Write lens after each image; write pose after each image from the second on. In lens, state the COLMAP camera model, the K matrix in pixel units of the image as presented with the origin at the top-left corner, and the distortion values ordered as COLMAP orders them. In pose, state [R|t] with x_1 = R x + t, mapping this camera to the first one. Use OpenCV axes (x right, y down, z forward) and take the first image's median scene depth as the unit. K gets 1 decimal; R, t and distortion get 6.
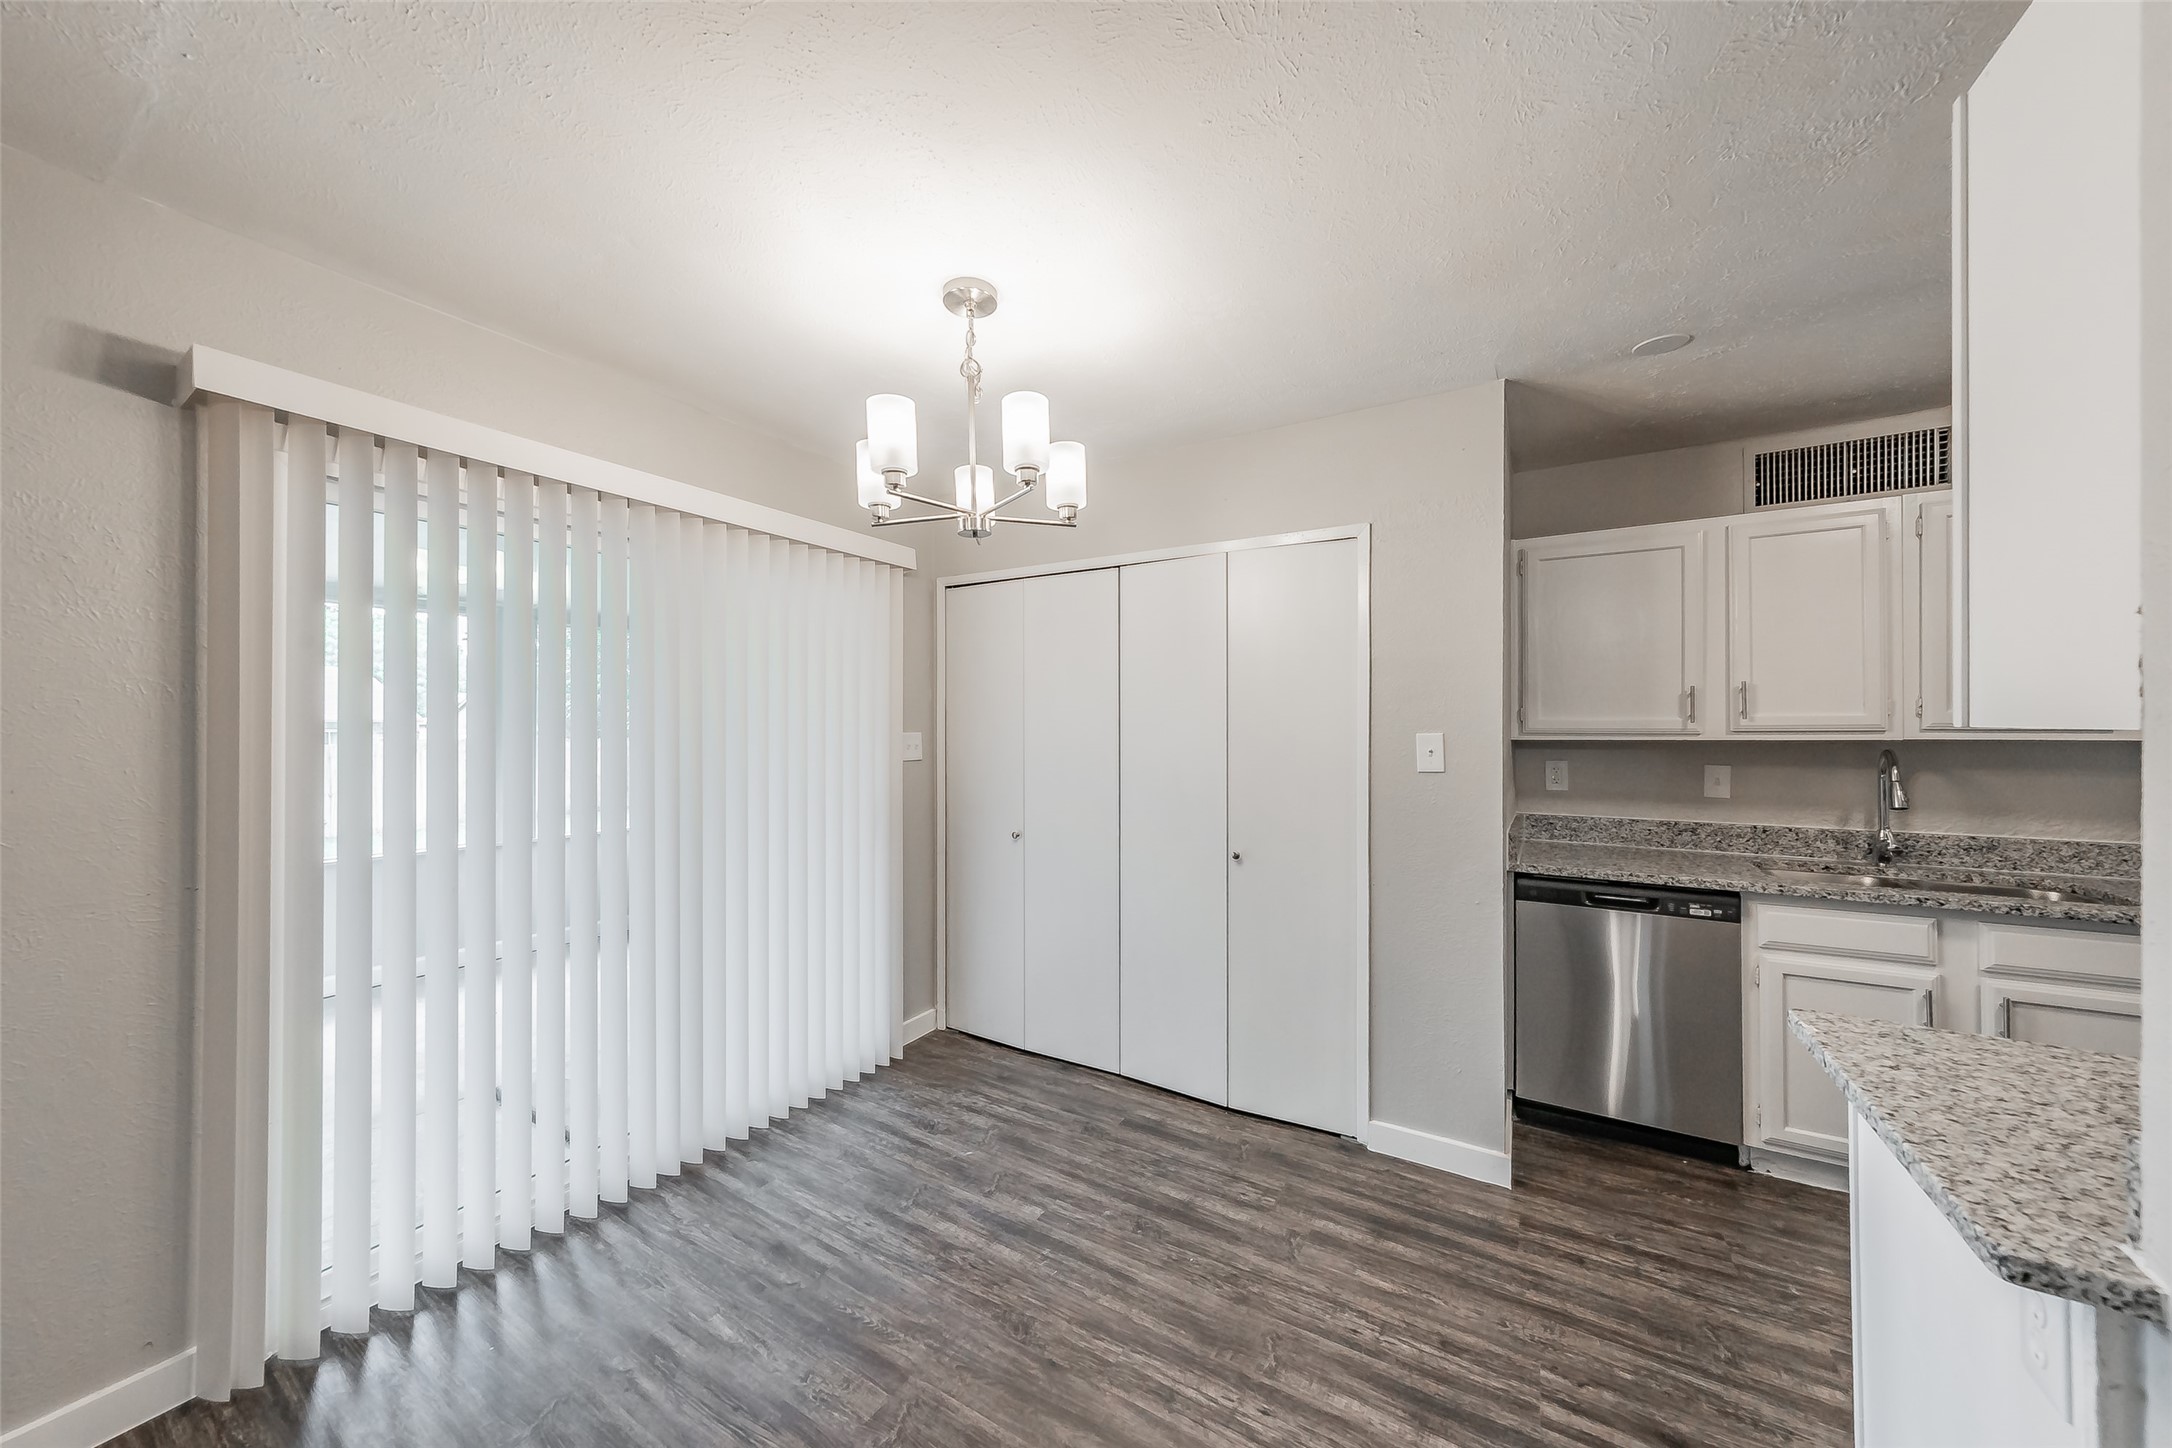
lens RADIAL K [[754.5, 0, 1088.8], [0, 754.5, 723.6], [0, 0, 1]] dist [0.000966, 0.000239]
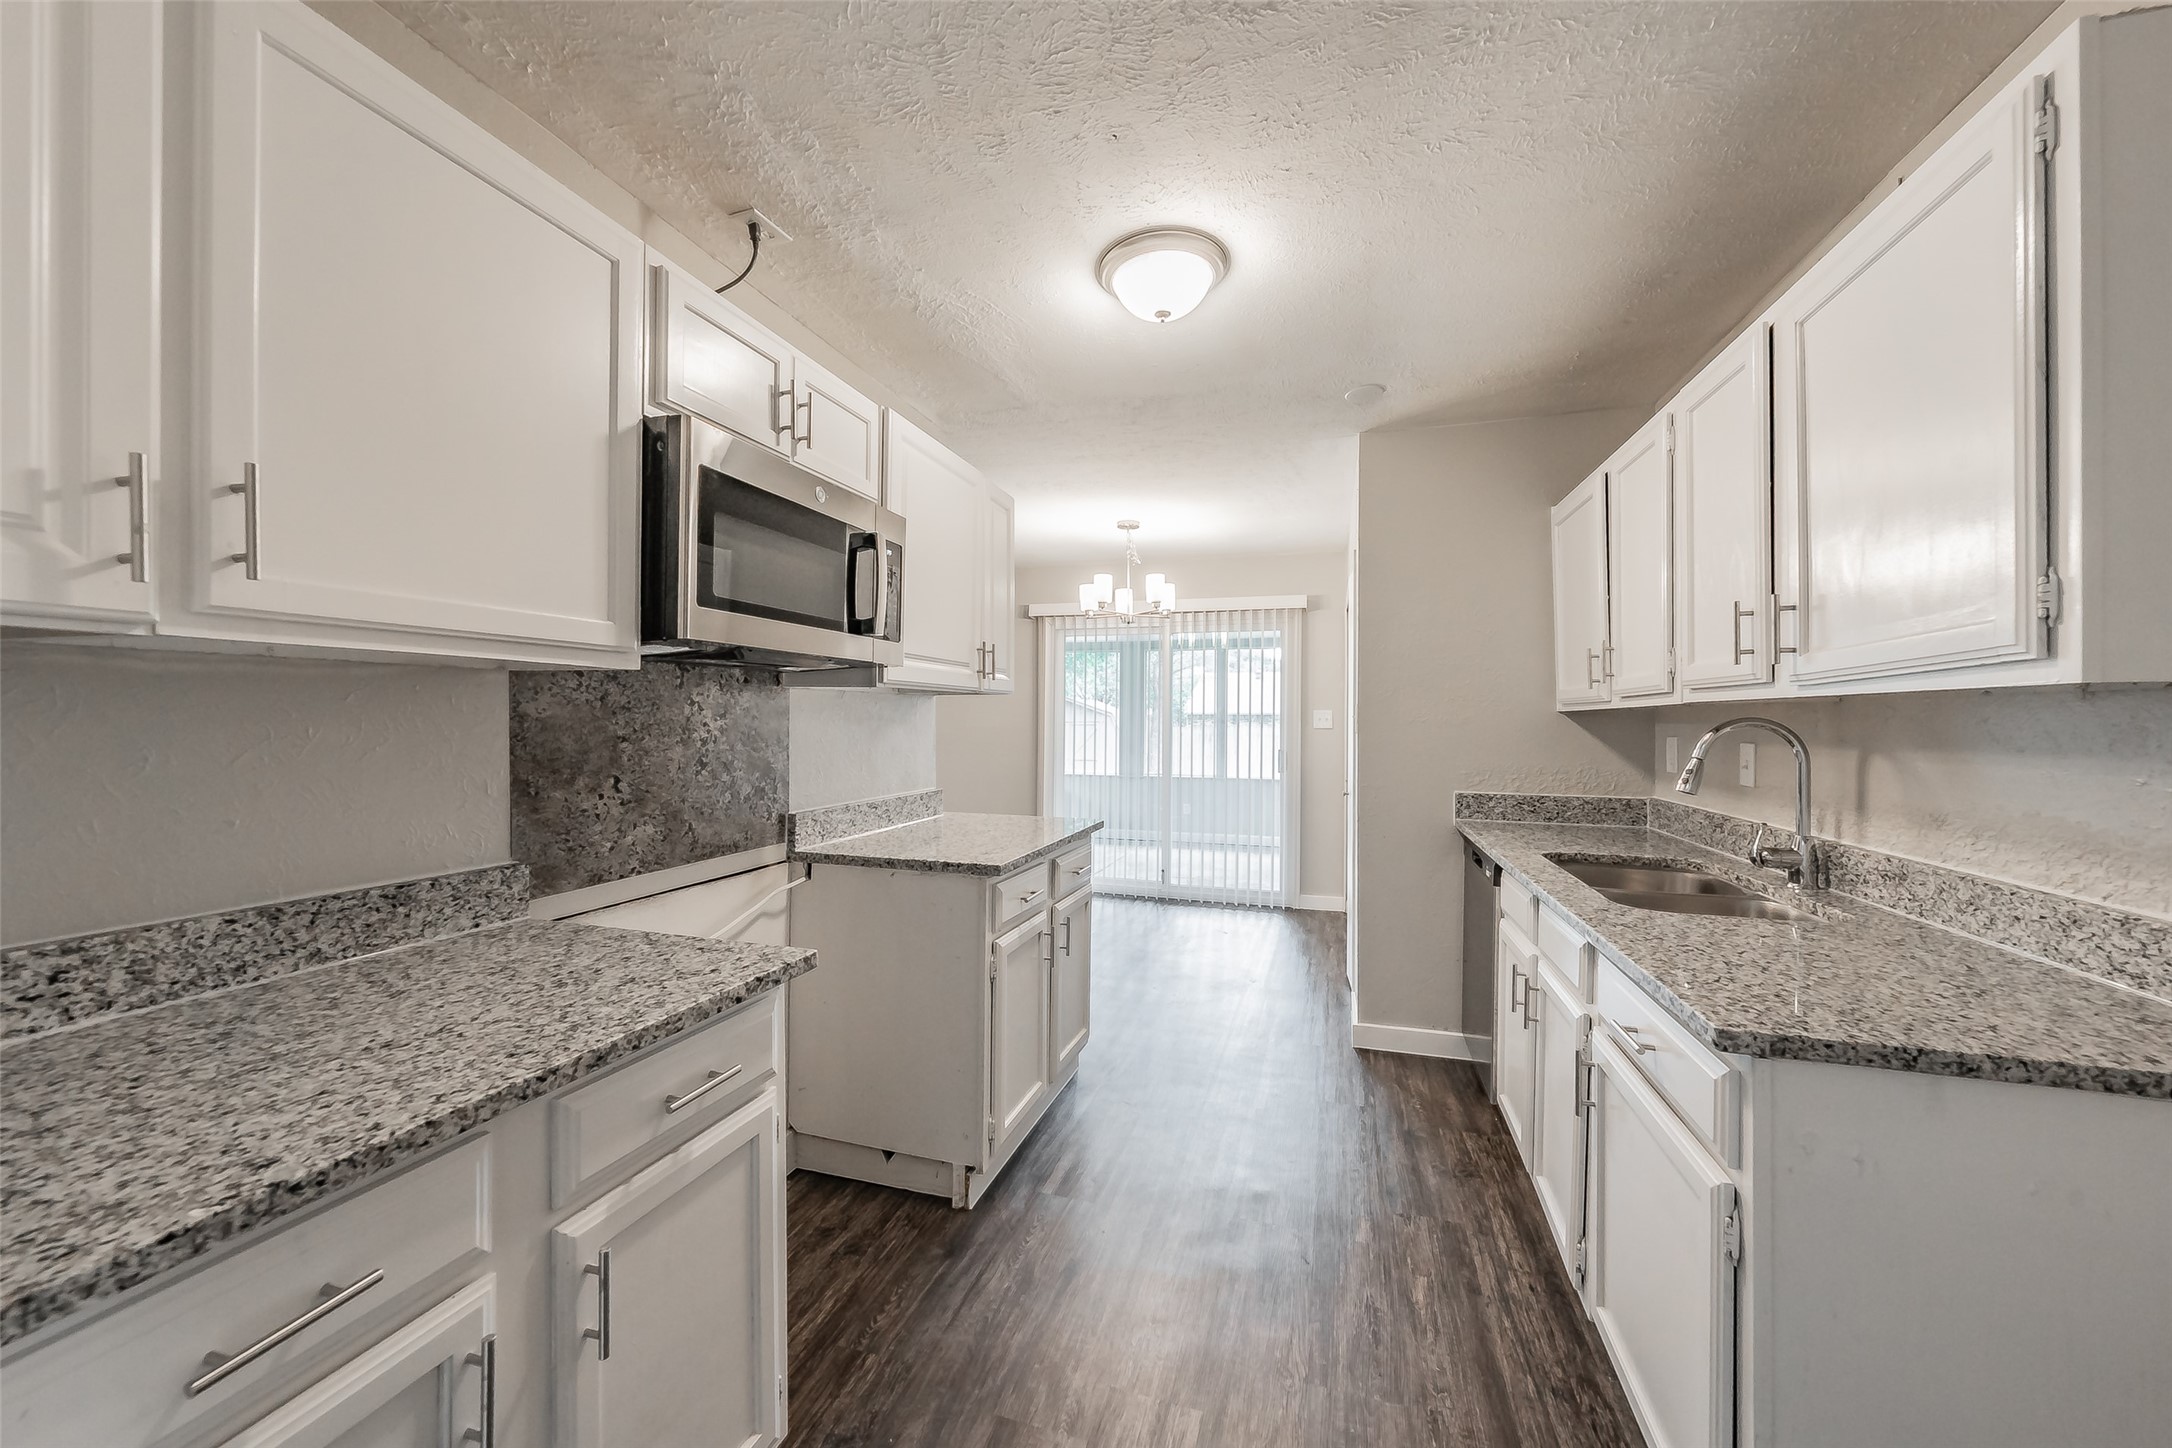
lens RADIAL K [[786.0, 0, 1093.8], [0, 786.0, 721.0], [0, 0, 1]] dist [-0.001572, -0.000080]
pose [[0.252547, 0.008156, -0.967550, 1.624731], [-0.004220, 0.999964, 0.007328, 0.035088], [0.967575, 0.002232, 0.252572, 0.198208]]
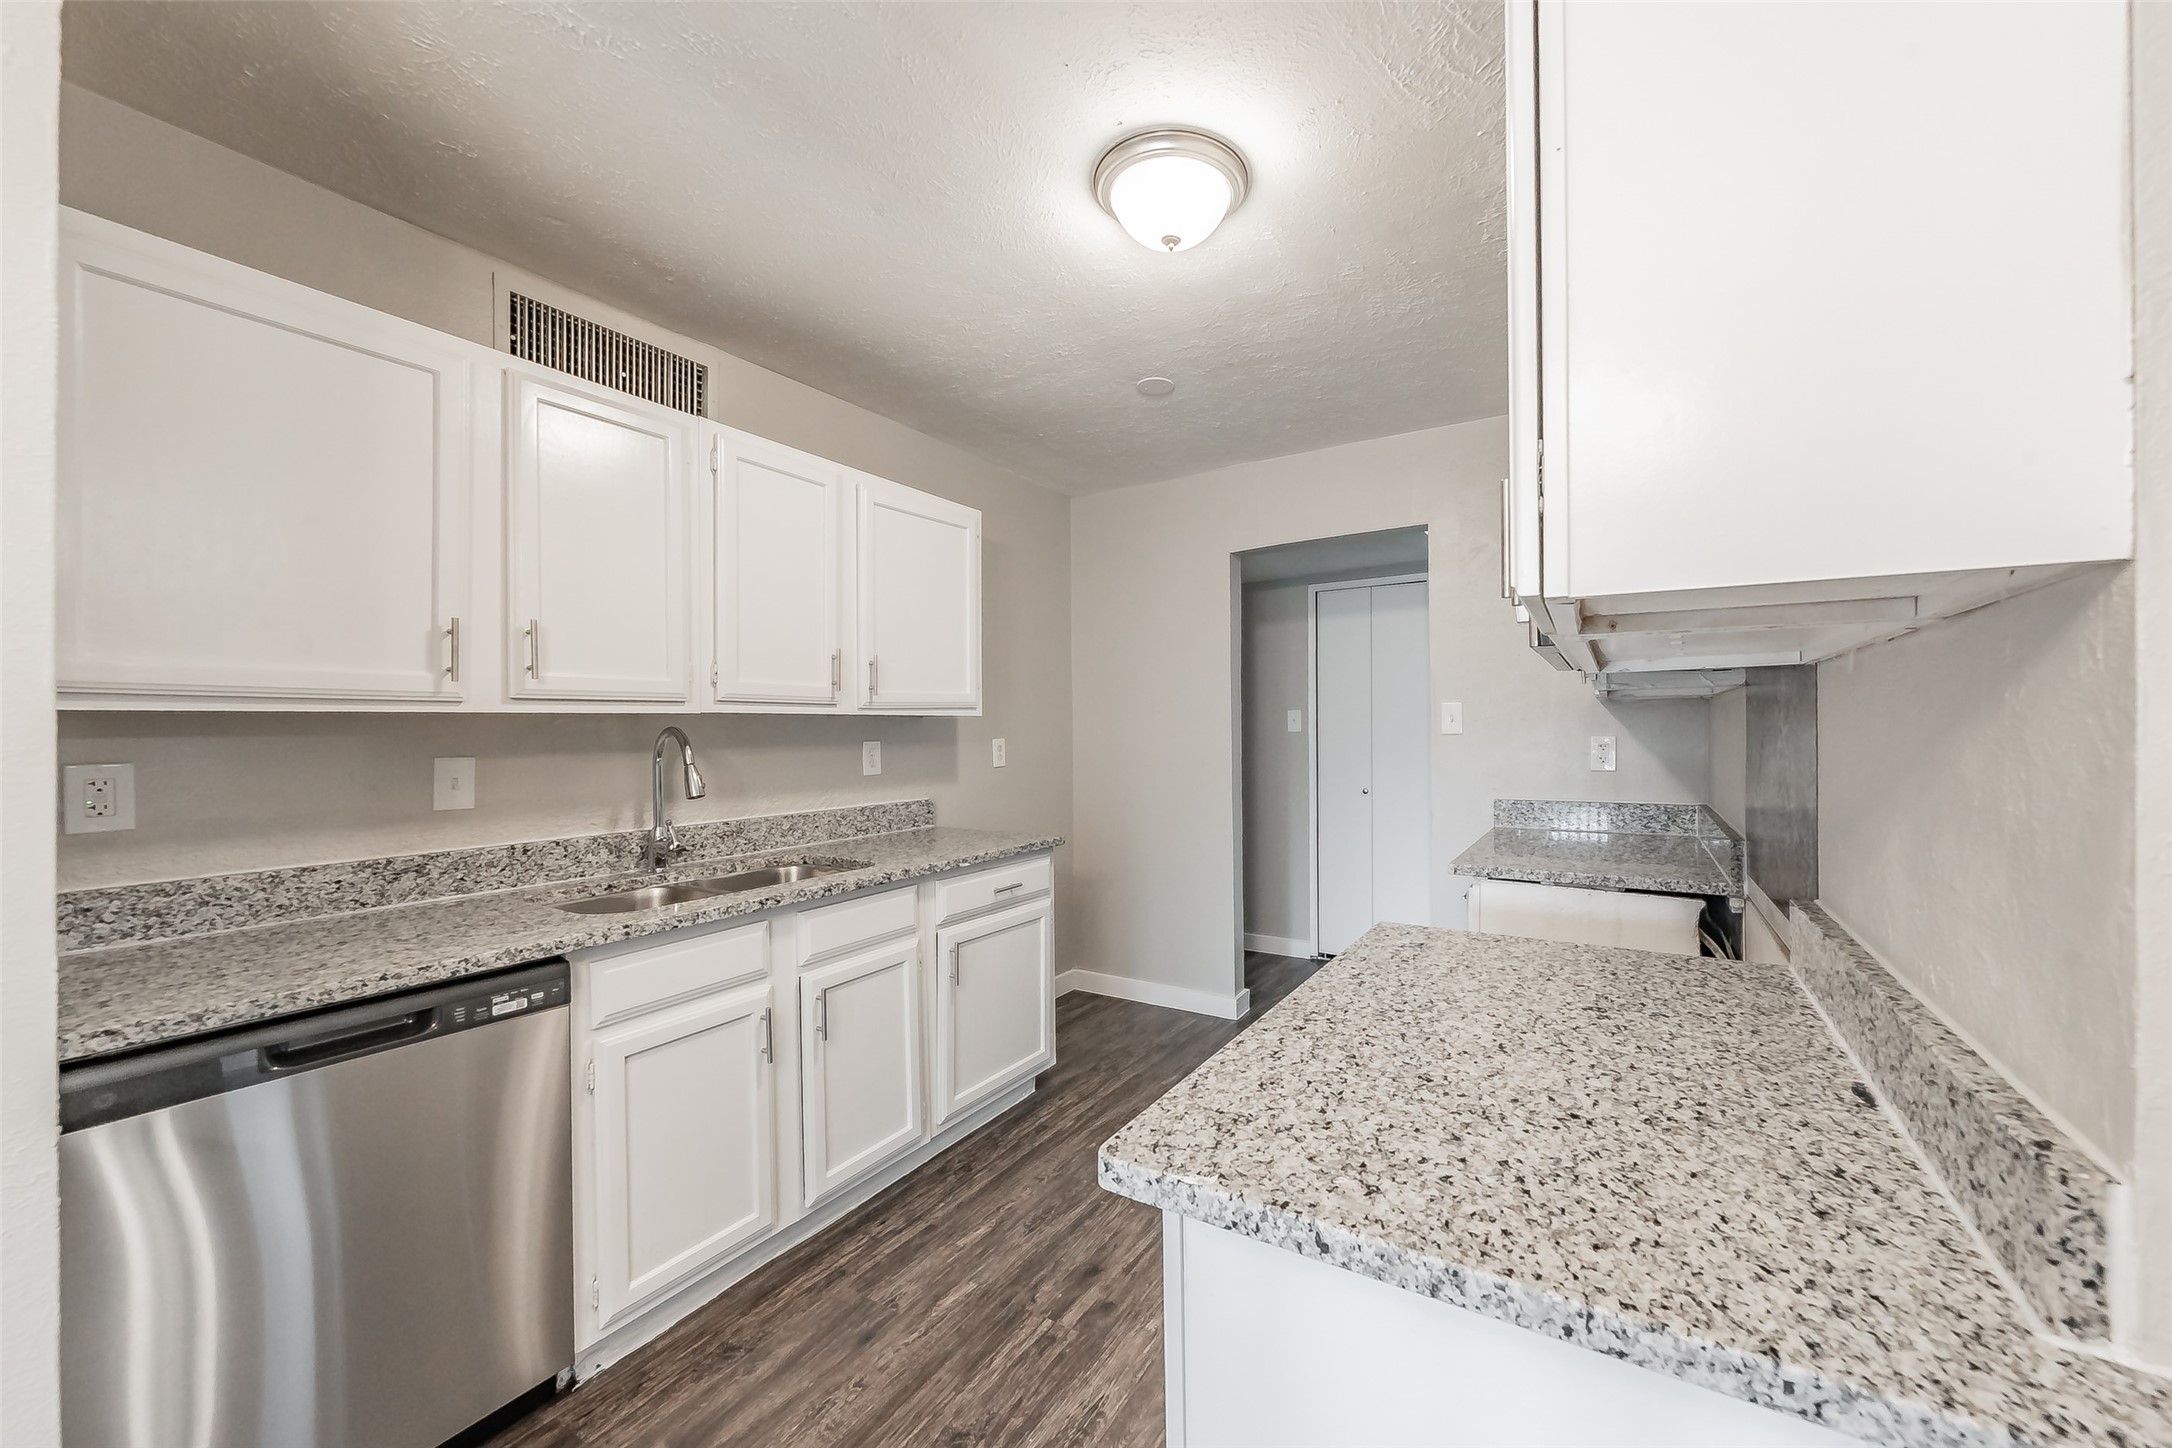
lens RADIAL K [[796.8, 0, 1146.0], [0, 796.8, 727.5], [0, 0, 1]] dist [-0.004532, -0.000348]
pose [[-0.013947, 0.005600, 0.999887, 0.191924], [0.006590, 0.999963, -0.005508, 0.043179], [-0.999881, 0.006512, -0.013984, 0.499877]]
